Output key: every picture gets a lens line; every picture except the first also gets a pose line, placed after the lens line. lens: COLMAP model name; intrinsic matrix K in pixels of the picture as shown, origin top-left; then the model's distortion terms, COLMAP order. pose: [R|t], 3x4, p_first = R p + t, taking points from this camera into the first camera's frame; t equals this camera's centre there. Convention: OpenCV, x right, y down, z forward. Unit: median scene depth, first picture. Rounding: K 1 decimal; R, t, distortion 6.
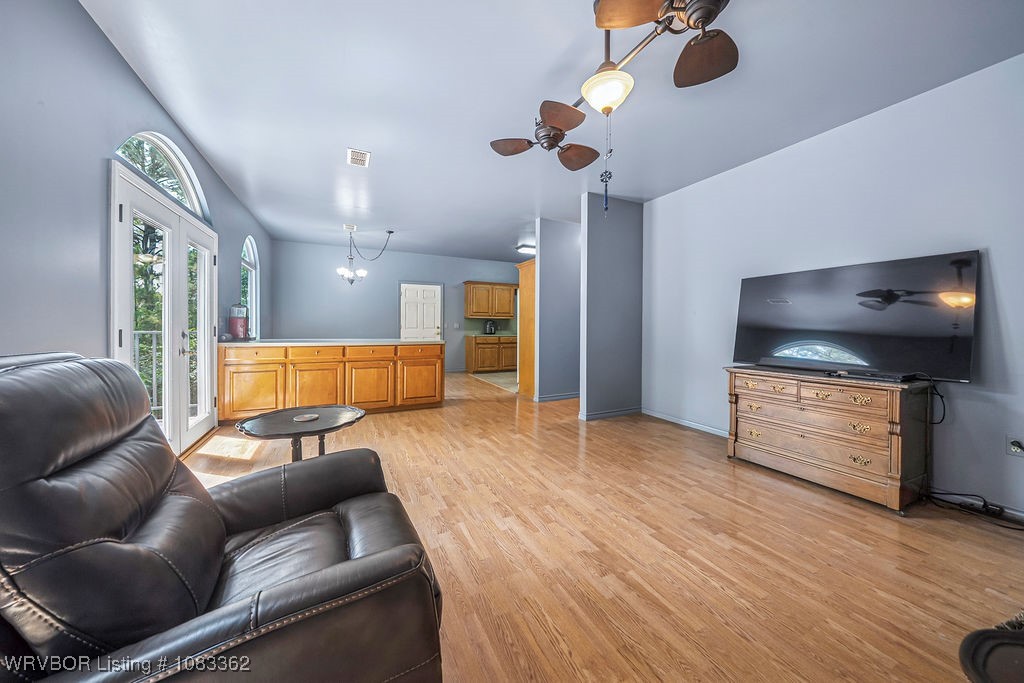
lens RADIAL K [[353.7, 0, 511.3], [0, 353.7, 332.0], [0, 0, 1]] dist [-0.002569, -0.001297]
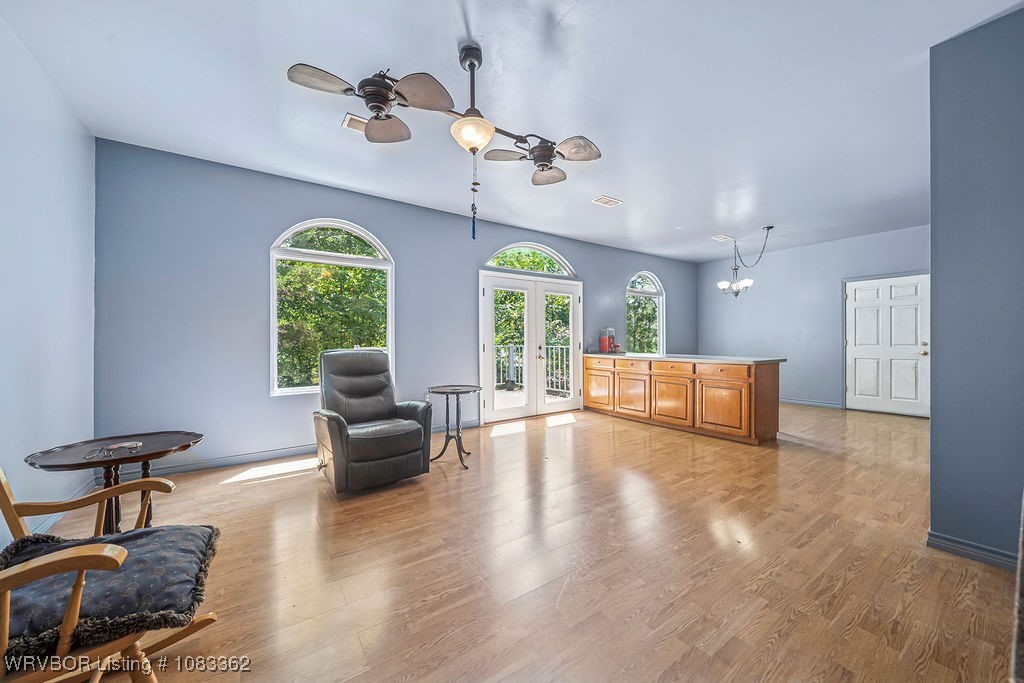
lens RADIAL K [[376.5, 0, 510.0], [0, 376.5, 343.4], [0, 0, 1]] dist [-0.005577, -0.000152]
pose [[0.153357, -0.002352, -0.988168, 0.845354], [-0.014379, 0.999886, -0.004612, -0.001931], [0.988066, 0.014916, 0.153305, 0.532161]]
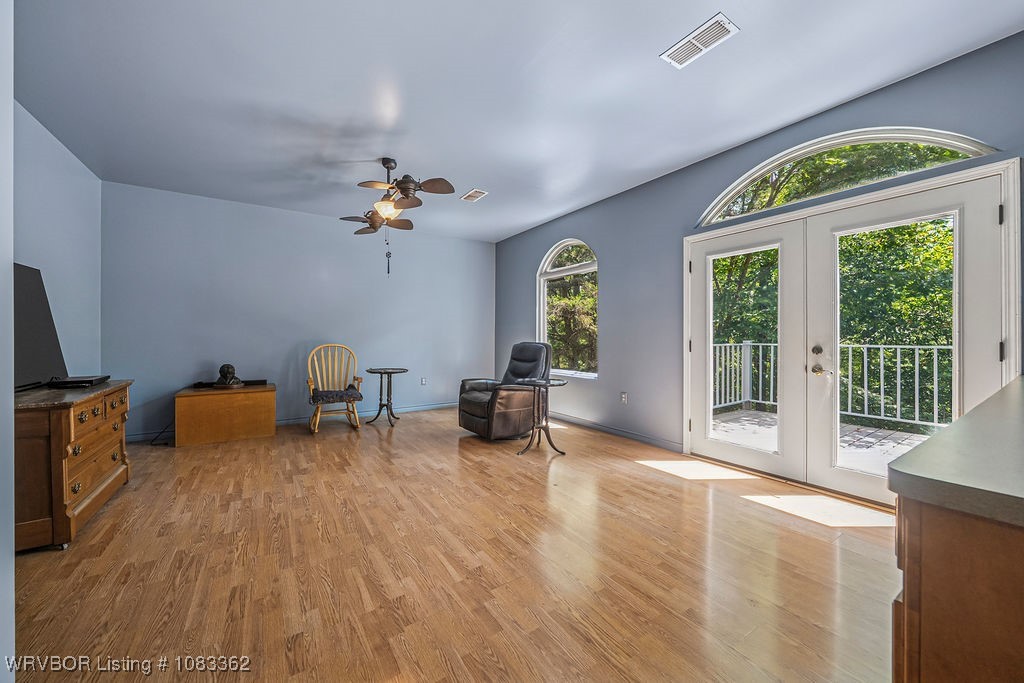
lens RADIAL K [[376.5, 0, 501.8], [0, 376.5, 338.4], [0, 0, 1]] dist [-0.005577, -0.000152]
pose [[-0.994536, -0.007522, -0.104126, -0.066478], [-0.010020, 0.999674, 0.023486, -0.030955], [0.103915, 0.024401, -0.994287, 1.724718]]
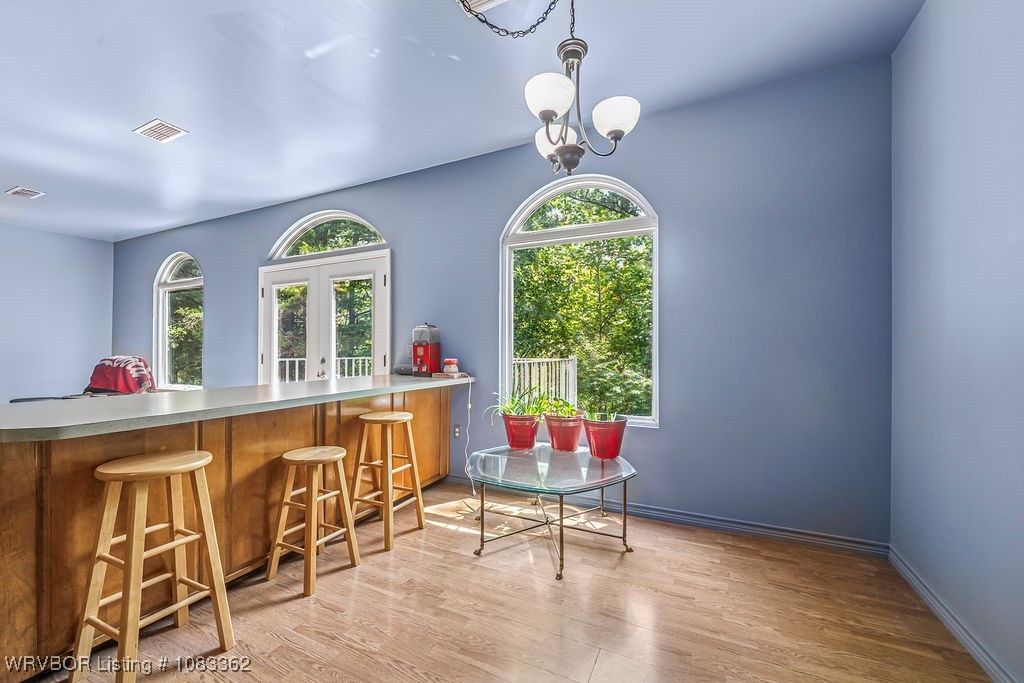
lens RADIAL K [[418.8, 0, 509.0], [0, 418.8, 348.4], [0, 0, 1]] dist [0.001324, -0.000189]
pose [[-0.797515, -0.012575, -0.603169, -0.541477], [-0.020424, 0.999772, 0.006161, -0.052242], [0.602954, 0.017233, -0.797590, 2.383592]]
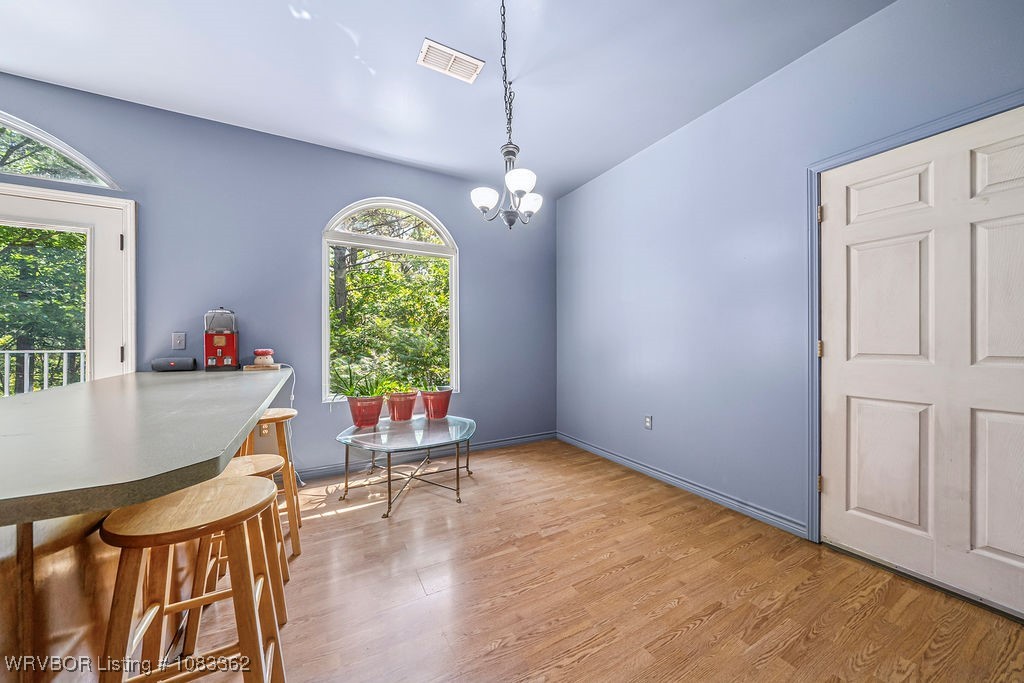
lens RADIAL K [[353.7, 0, 512.3], [0, 353.7, 342.4], [0, 0, 1]] dist [-0.002569, -0.001297]
pose [[0.053103, -0.005571, -0.998574, -0.203340], [-0.018427, 0.999809, -0.006558, -0.036149], [0.998419, 0.018749, 0.052990, 1.958596]]
